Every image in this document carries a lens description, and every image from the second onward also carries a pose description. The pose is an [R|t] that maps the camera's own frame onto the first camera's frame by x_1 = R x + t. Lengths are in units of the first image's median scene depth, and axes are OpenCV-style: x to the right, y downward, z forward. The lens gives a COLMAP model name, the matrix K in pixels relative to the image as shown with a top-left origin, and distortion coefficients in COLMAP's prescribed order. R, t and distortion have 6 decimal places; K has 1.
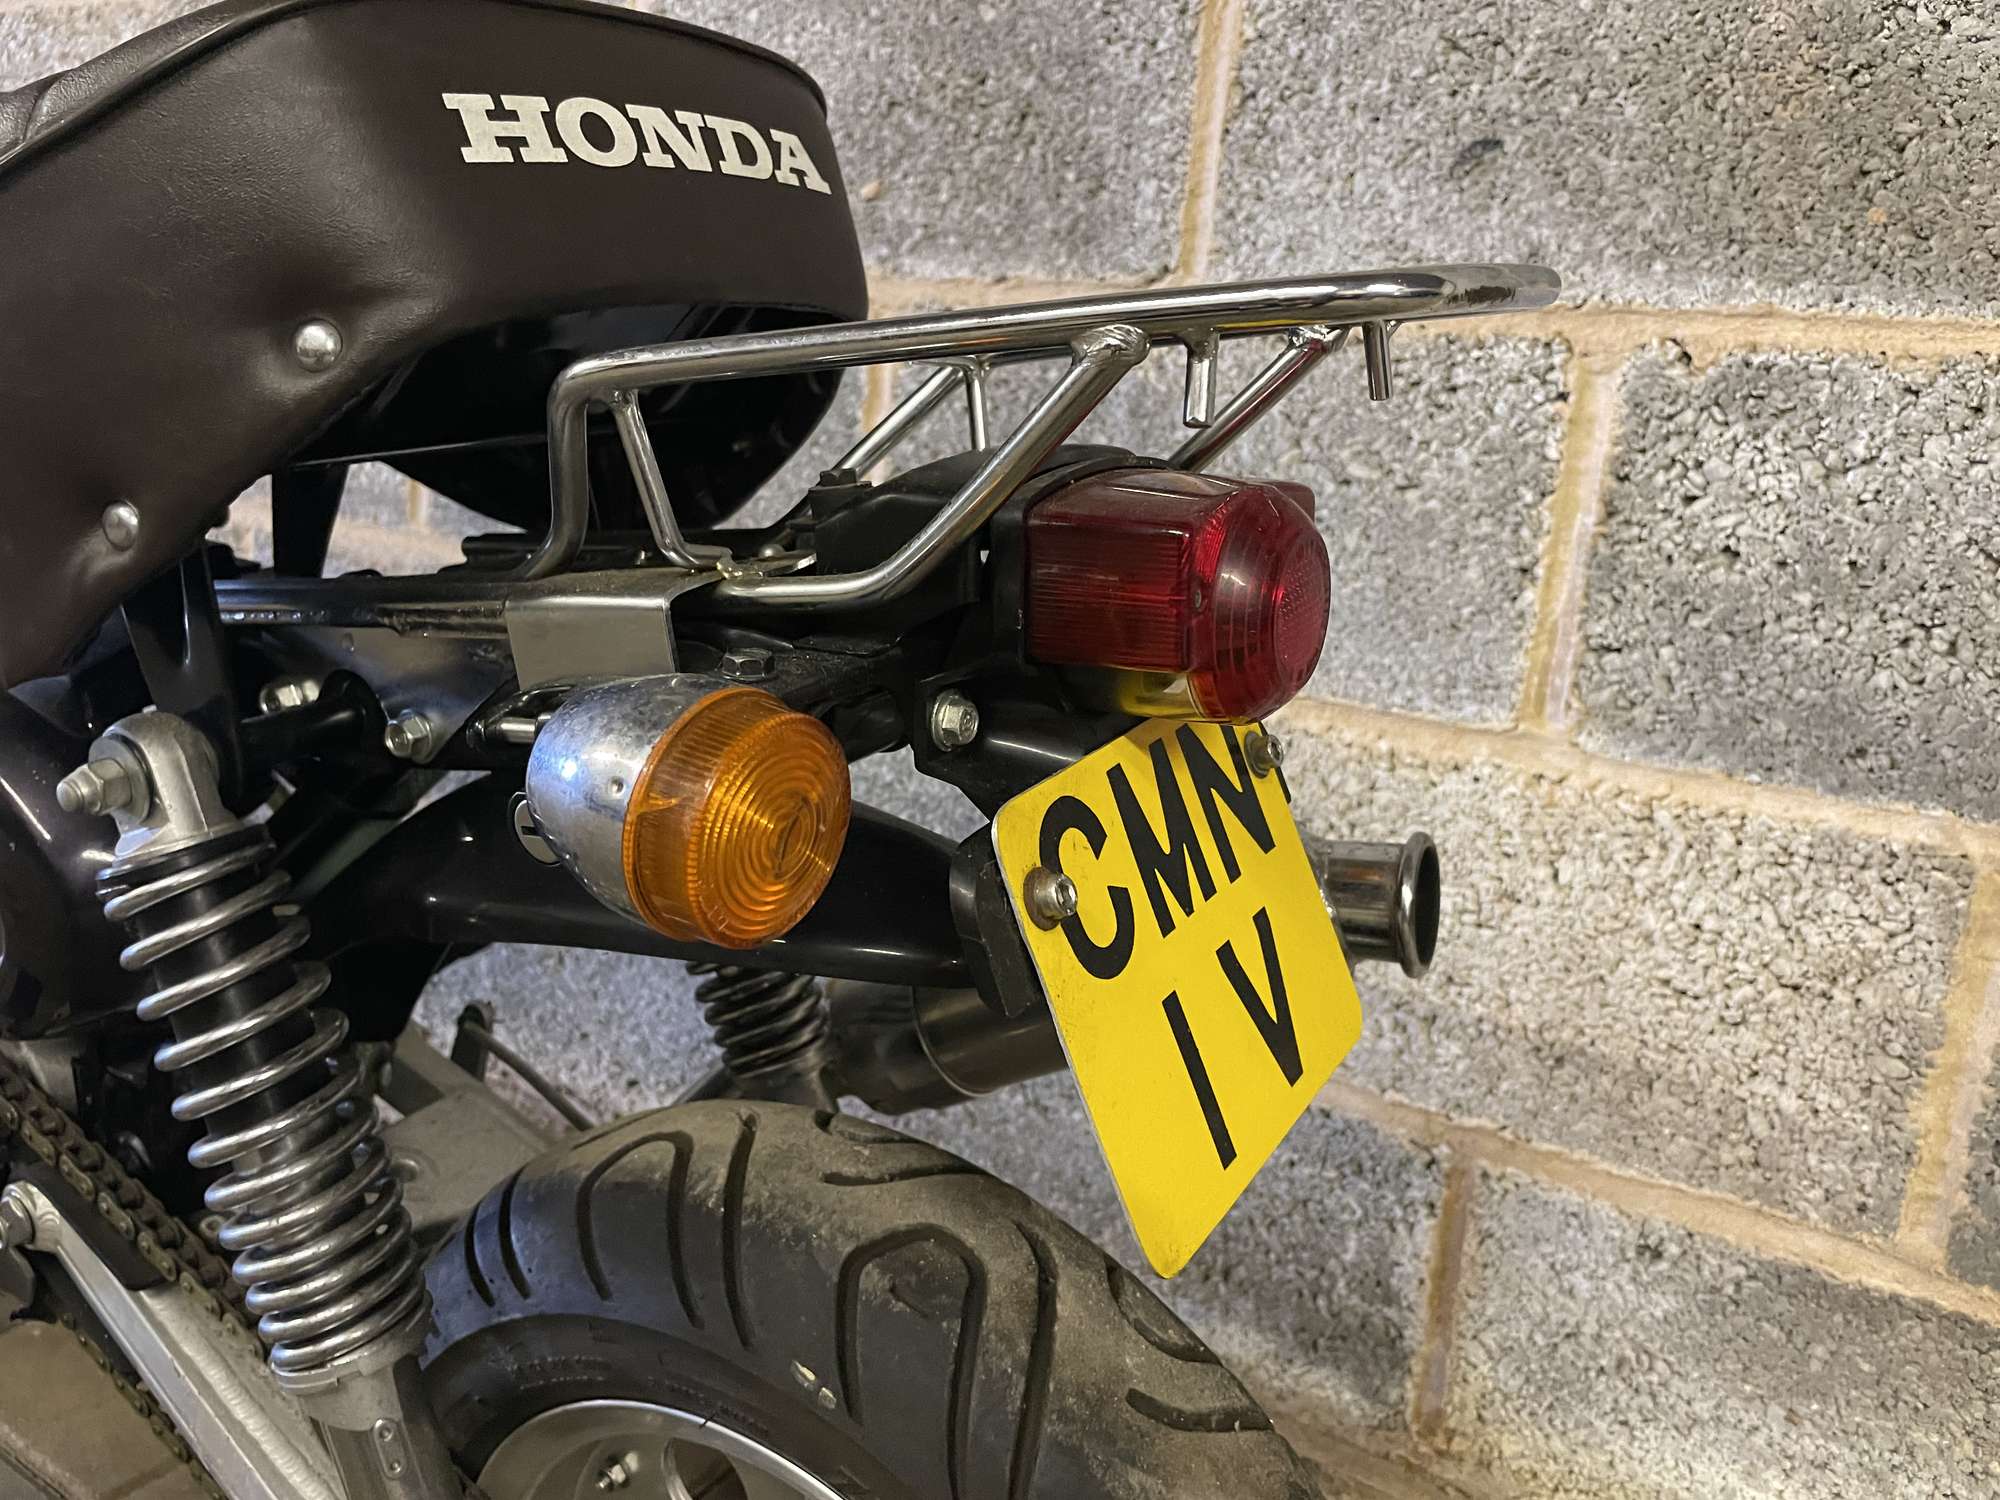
lens RADIAL K [[1548.9, 0, 995.3], [0, 1548.9, 721.1], [0, 0, 1]] dist [0.078988, -0.124587]
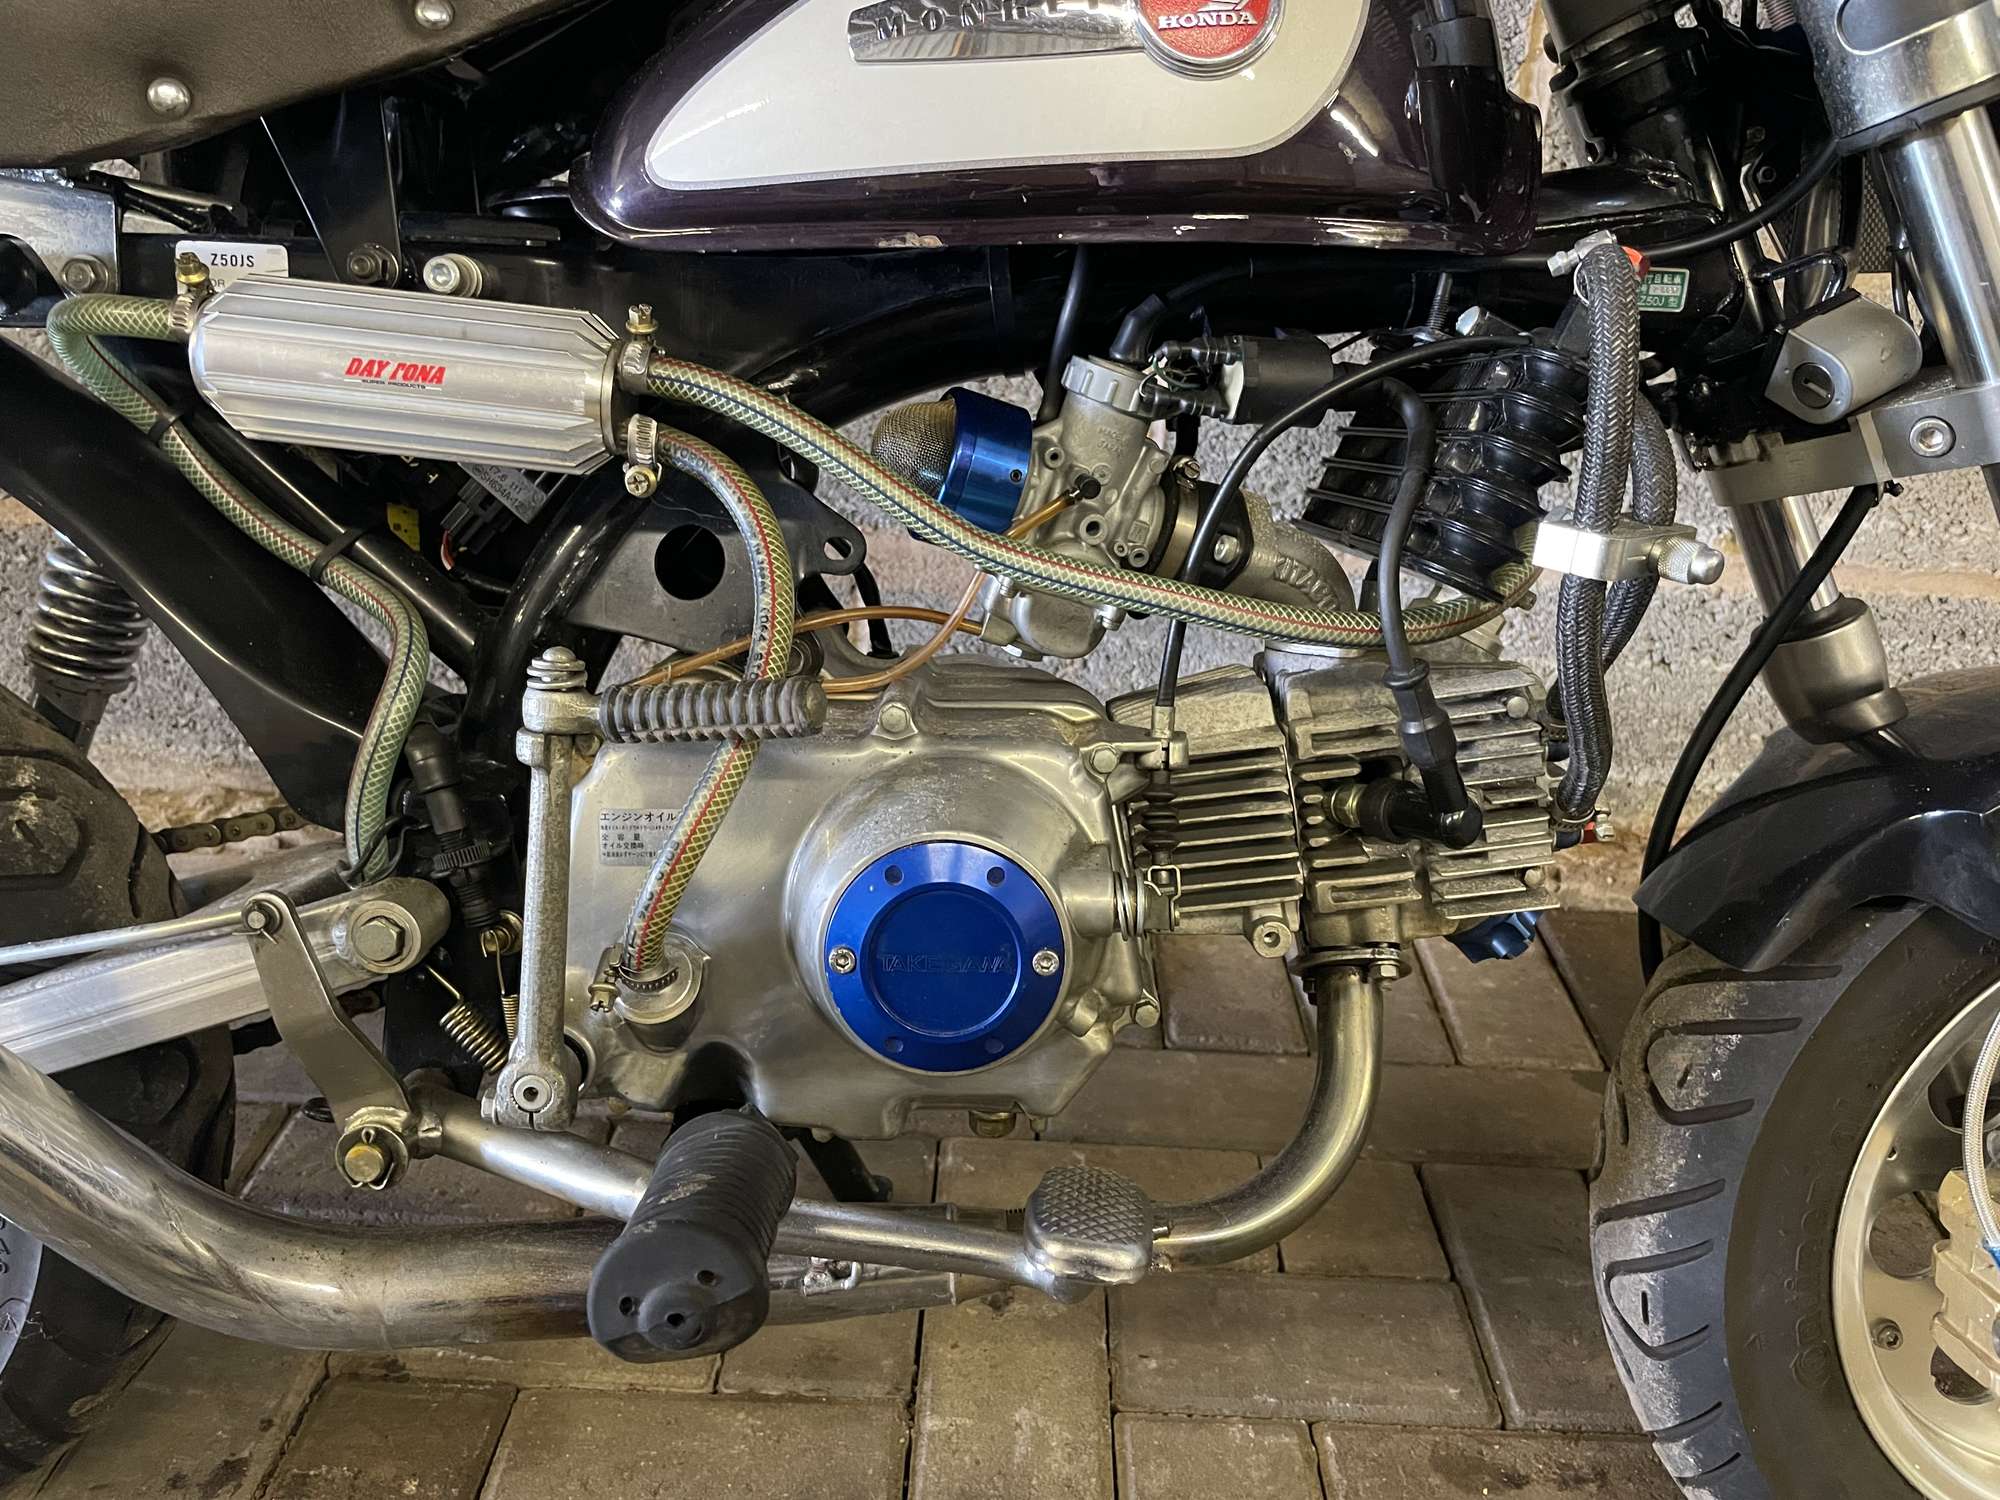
lens RADIAL K [[1548.9, 0, 994.6], [0, 1548.9, 735.7], [0, 0, 1]] dist [0.078988, -0.124587]
pose [[0.864686, -0.277679, 0.418583, -1.120792], [0.149583, 0.937850, 0.313149, -0.172495], [-0.479523, -0.208163, 0.852482, 0.303309]]
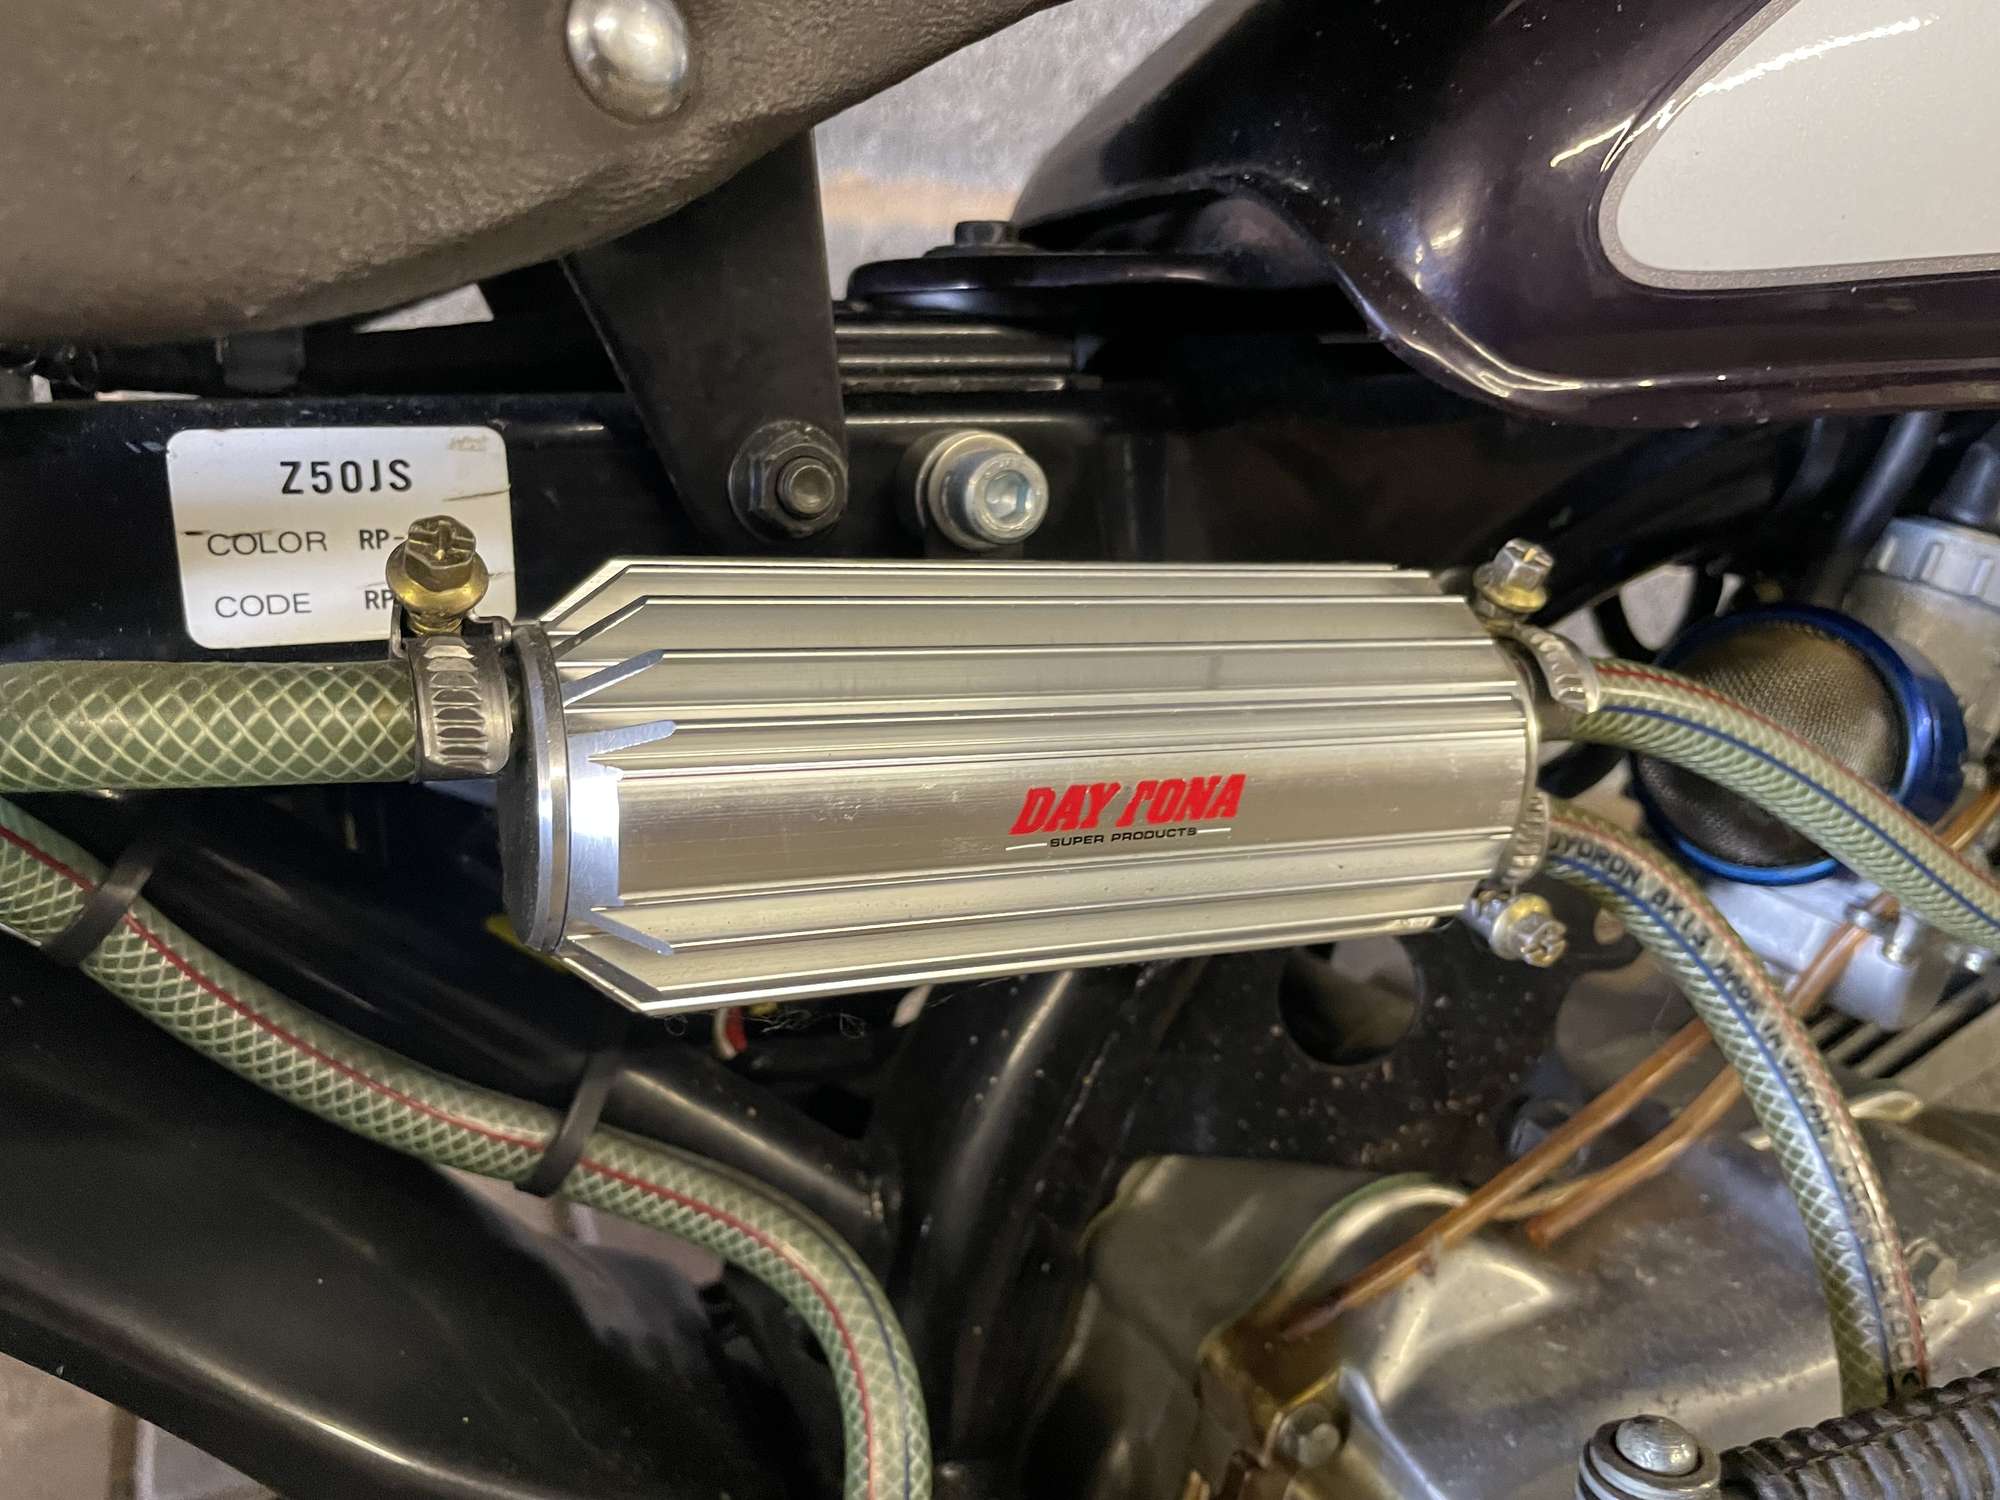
lens RADIAL K [[1584.2, 0, 978.0], [0, 1584.2, 748.2], [0, 0, 1]] dist [-0.032226, -0.012470]
pose [[0.581311, -0.409055, 0.703386, -1.197838], [0.119864, 0.898067, 0.423211, -0.255629], [-0.804805, -0.161706, 0.571087, 0.849517]]
